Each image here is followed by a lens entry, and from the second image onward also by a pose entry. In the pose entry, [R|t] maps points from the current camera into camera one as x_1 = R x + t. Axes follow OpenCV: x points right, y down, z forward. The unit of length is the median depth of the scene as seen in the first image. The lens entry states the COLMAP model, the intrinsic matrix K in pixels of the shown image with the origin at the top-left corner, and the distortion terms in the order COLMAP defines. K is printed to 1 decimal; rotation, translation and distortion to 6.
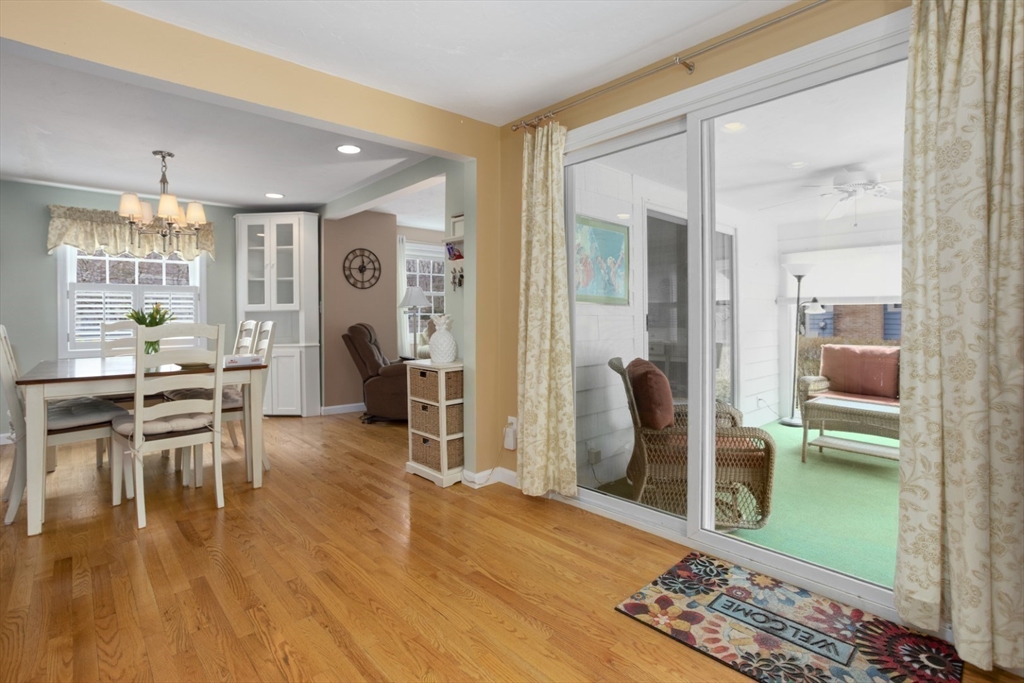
lens RADIAL K [[504.9, 0, 513.0], [0, 504.9, 321.4], [0, 0, 1]] dist [0.017004, 0.000302]
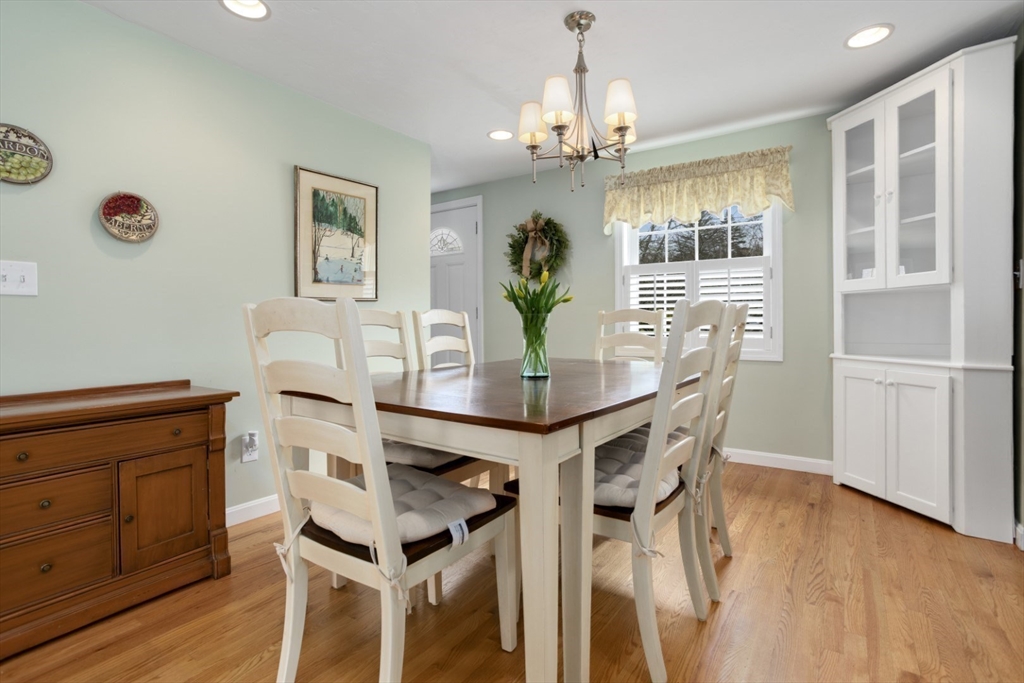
lens RADIAL K [[504.9, 0, 513.0], [0, 504.9, 321.4], [0, 0, 1]] dist [0.017004, 0.000302]
pose [[0.260810, 0.010754, -0.965330, -0.096900], [-0.006177, 0.999936, 0.009471, 0.008161], [0.965370, 0.003493, 0.260860, 0.539368]]
